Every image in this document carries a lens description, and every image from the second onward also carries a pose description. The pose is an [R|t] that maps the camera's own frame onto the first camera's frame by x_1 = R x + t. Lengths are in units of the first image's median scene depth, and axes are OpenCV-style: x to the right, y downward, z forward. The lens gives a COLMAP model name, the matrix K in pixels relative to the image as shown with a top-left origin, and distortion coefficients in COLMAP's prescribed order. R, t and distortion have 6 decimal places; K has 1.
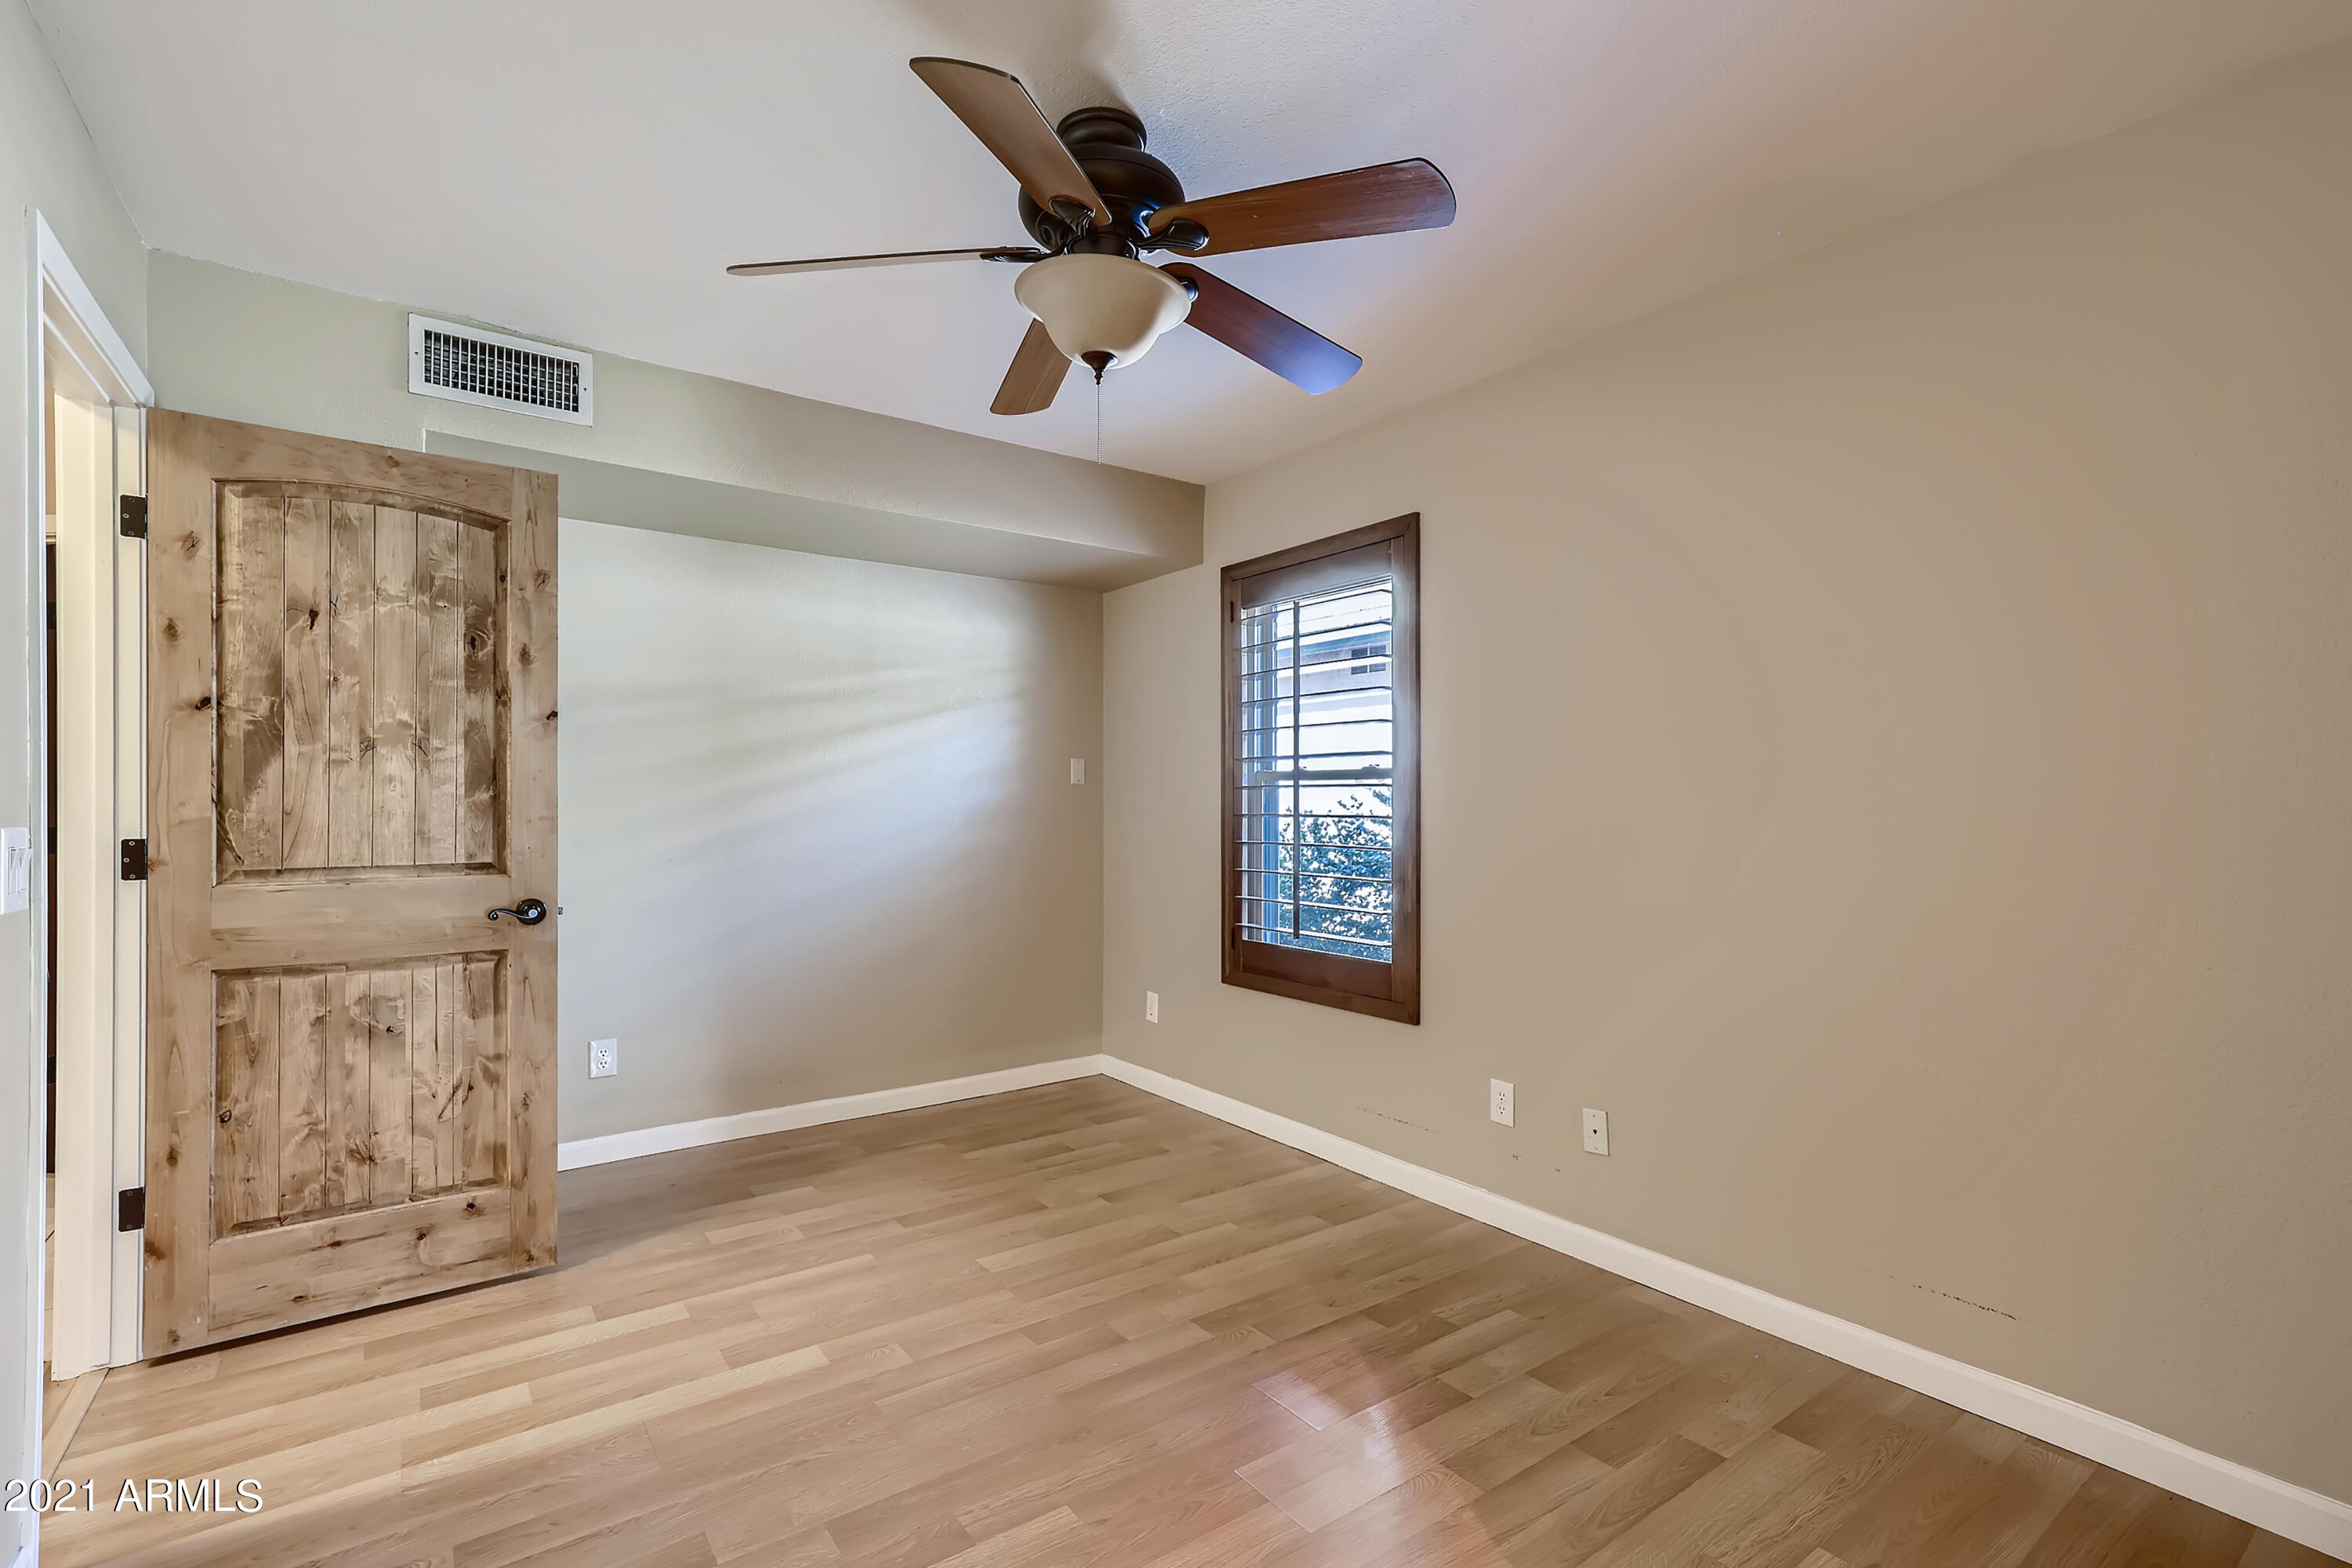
lens RADIAL K [[1067.7, 0, 1183.0], [0, 1067.7, 801.6], [0, 0, 1]] dist [-0.004417, 0.004797]
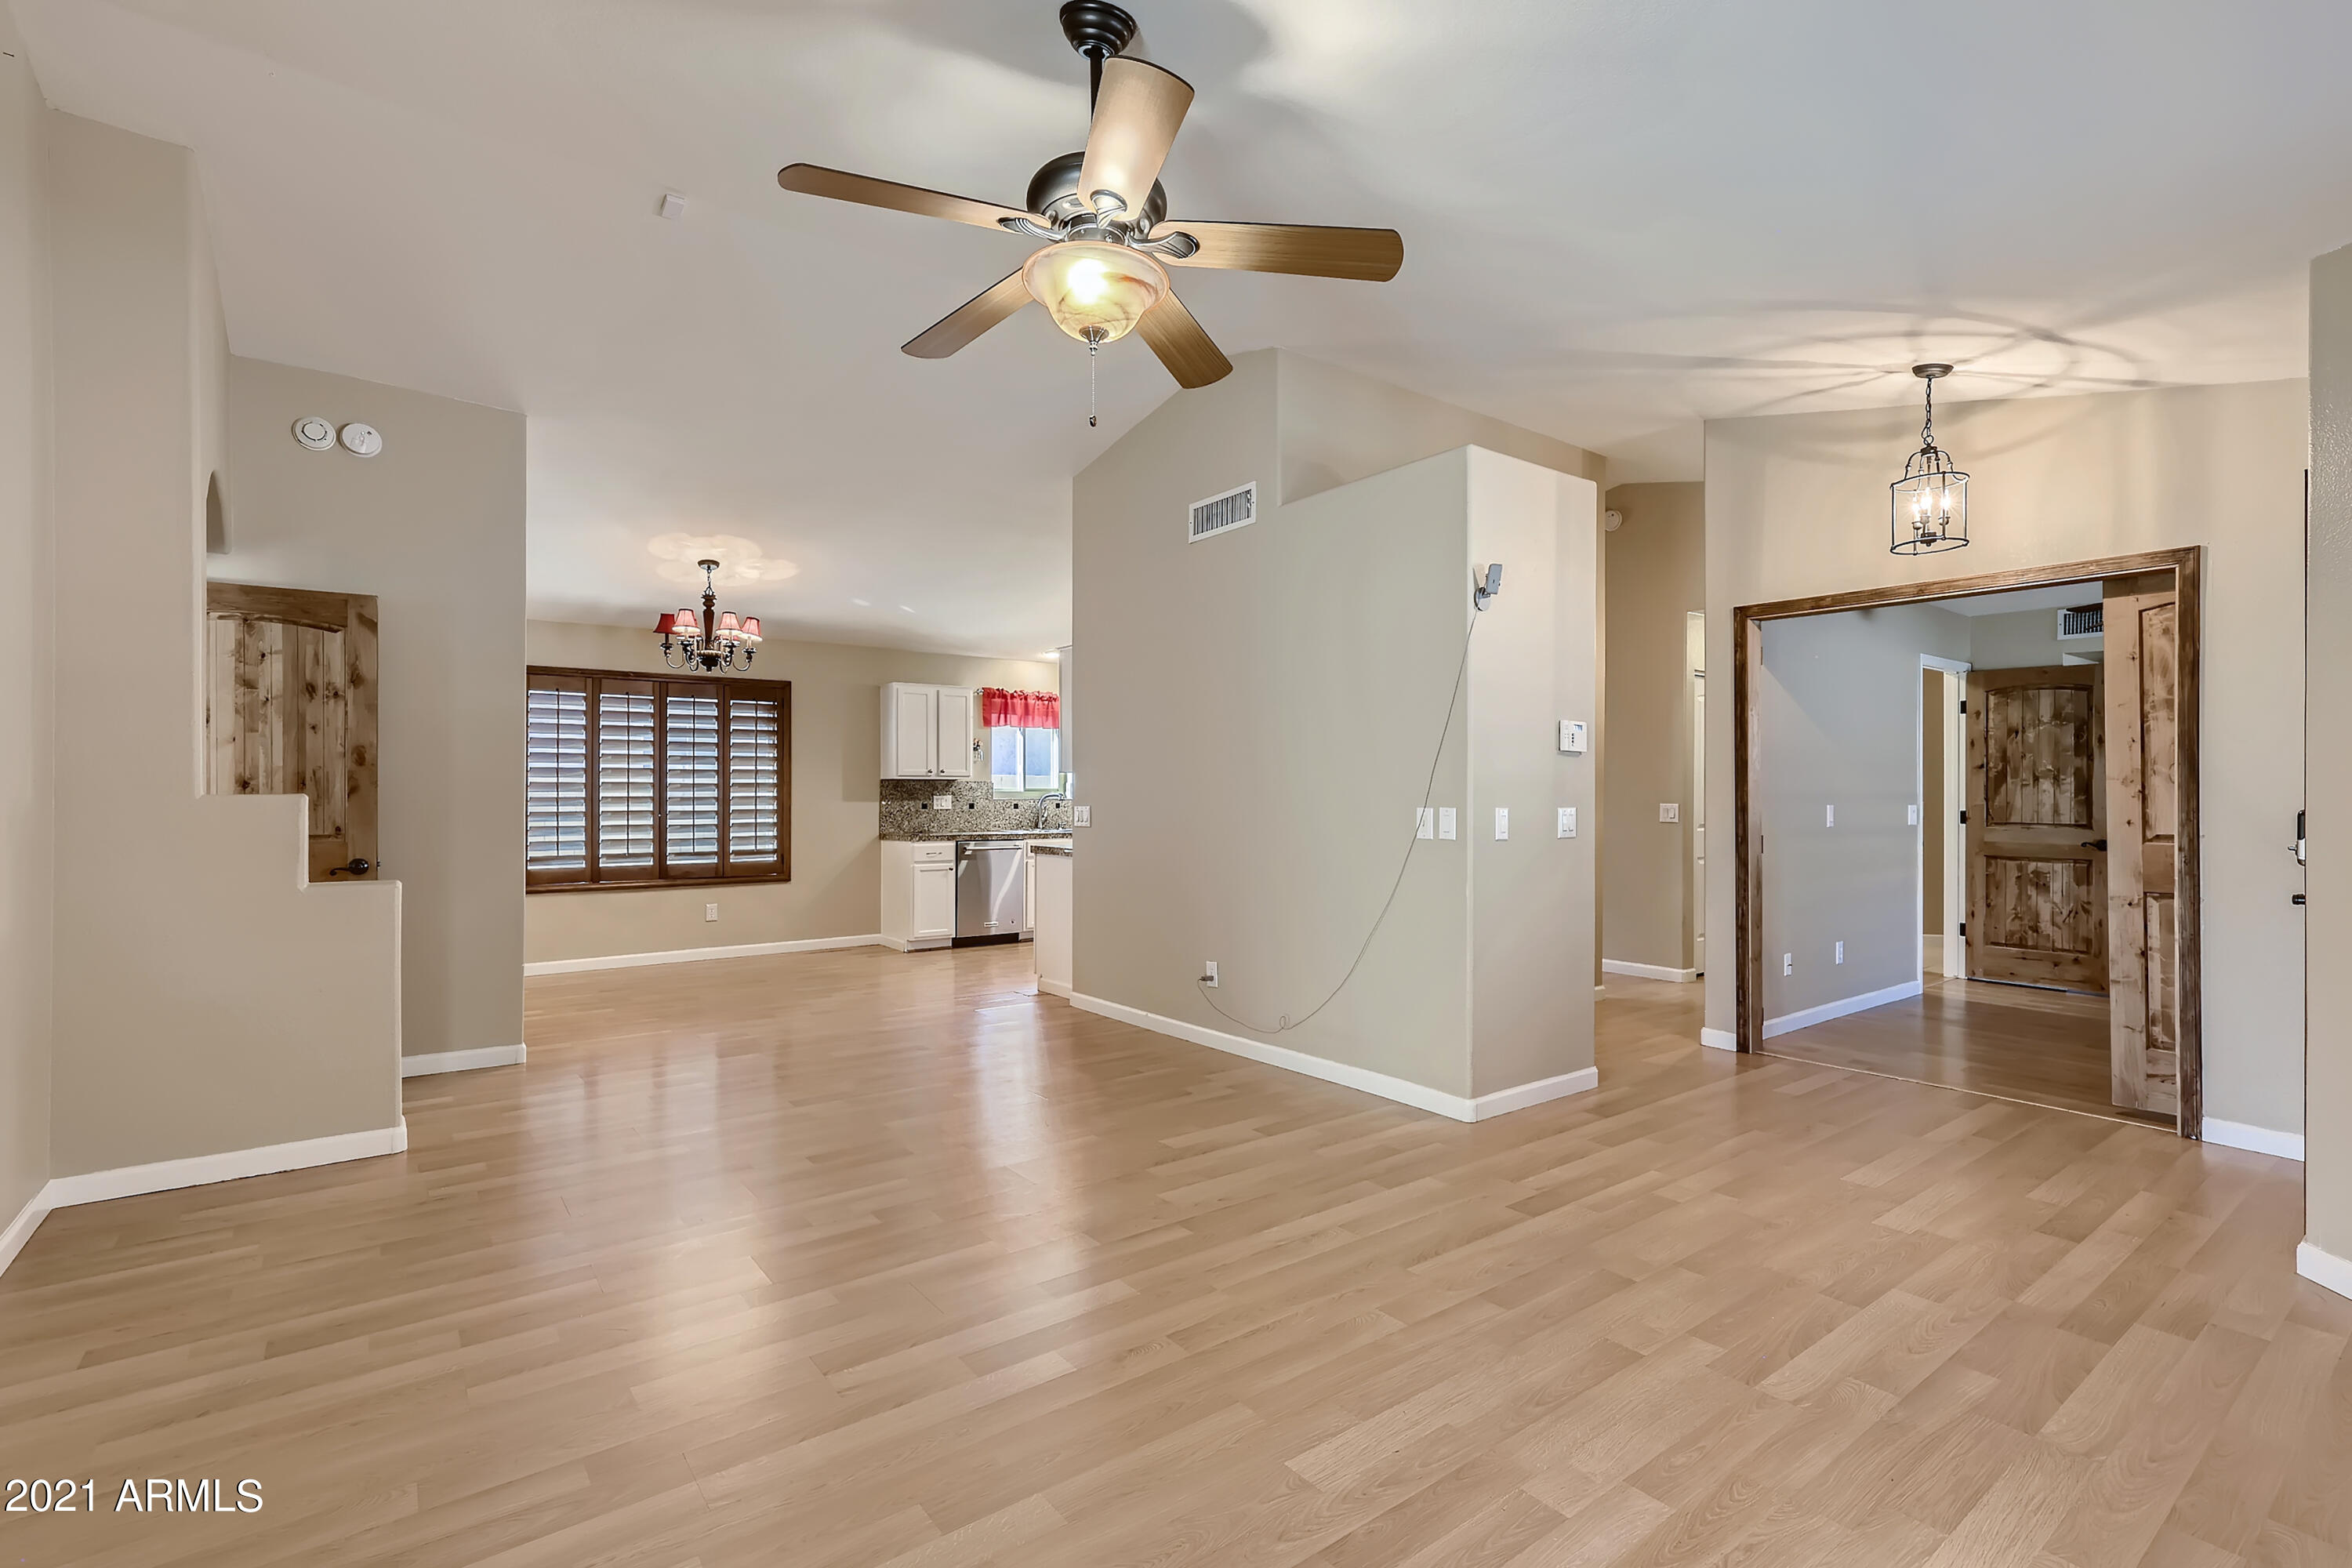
lens RADIAL K [[1067.7, 0, 1178.8], [0, 1067.7, 788.2], [0, 0, 1]] dist [-0.004417, 0.004797]
pose [[0.012998, -0.000200, -0.999916, 1.925532], [-0.001561, 0.999999, -0.000220, -0.024220], [0.999914, 0.001564, 0.012997, -1.218897]]
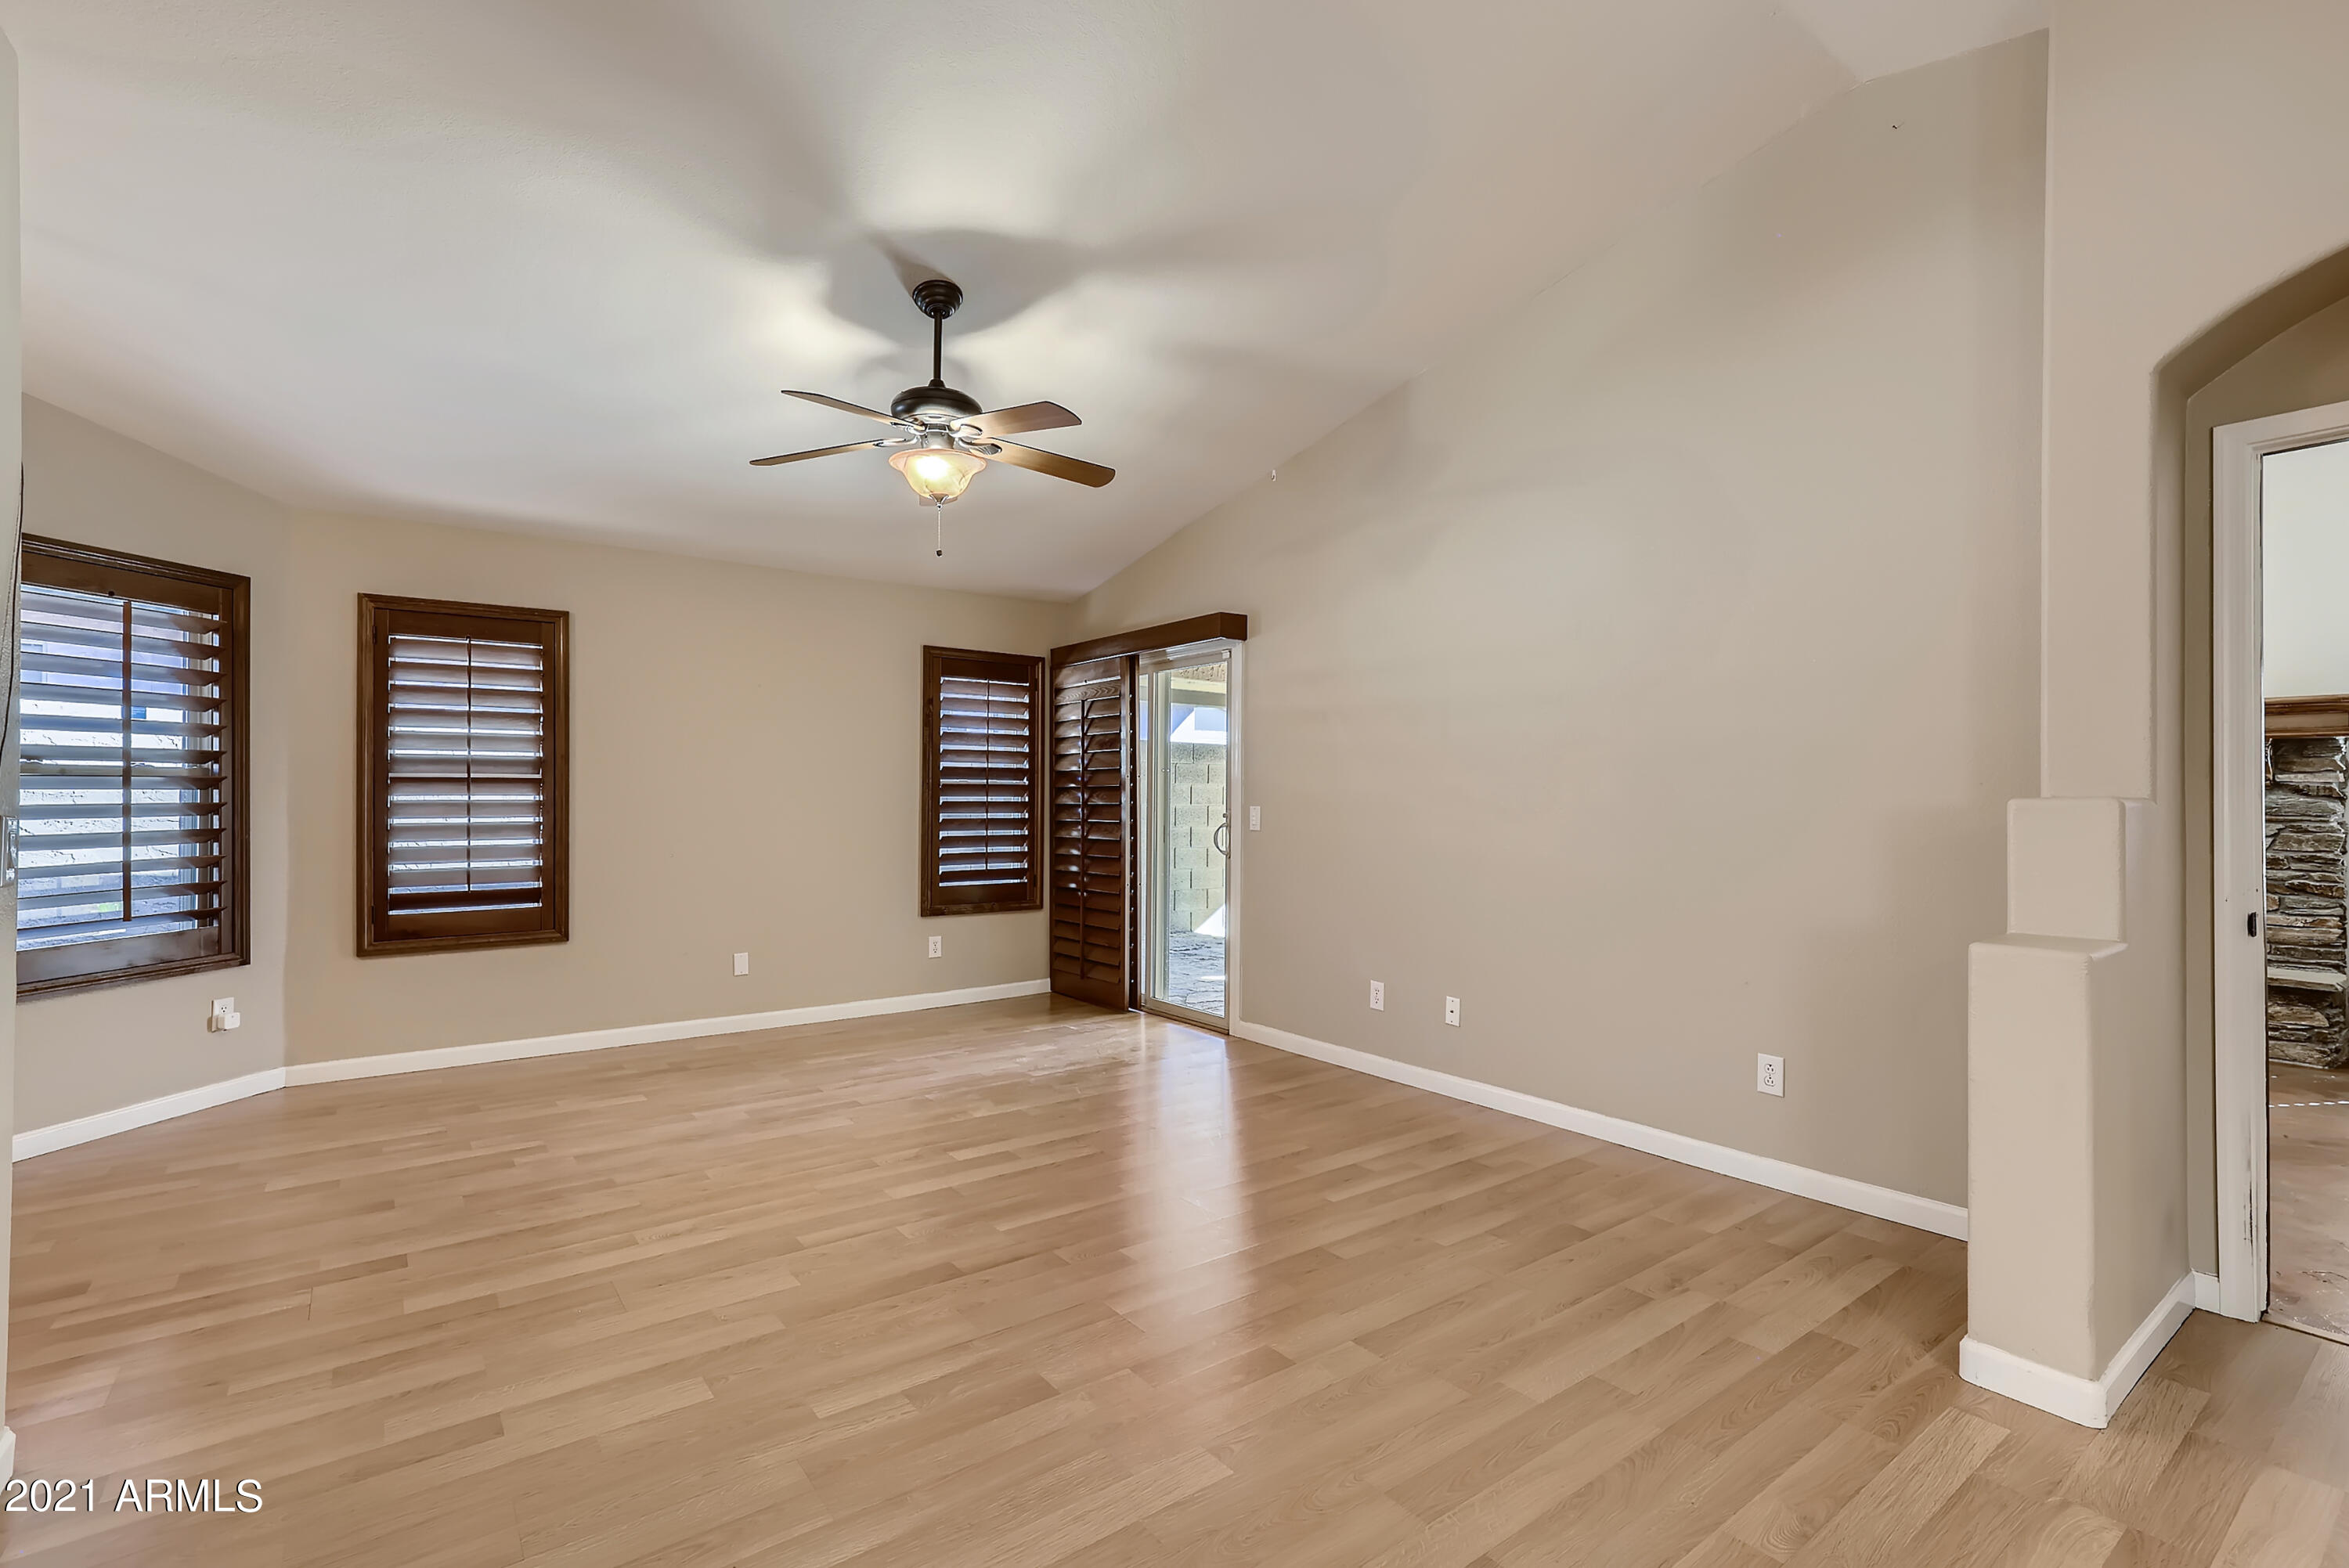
lens RADIAL K [[1066.2, 0, 1177.3], [0, 1066.2, 787.4], [0, 0, 1]] dist [-0.004417, 0.004797]
pose [[-0.013212, 0.011769, 0.999843, -0.452840], [-0.003607, 0.999924, -0.011818, -0.009013], [-0.999906, -0.003763, -0.013168, -1.587589]]
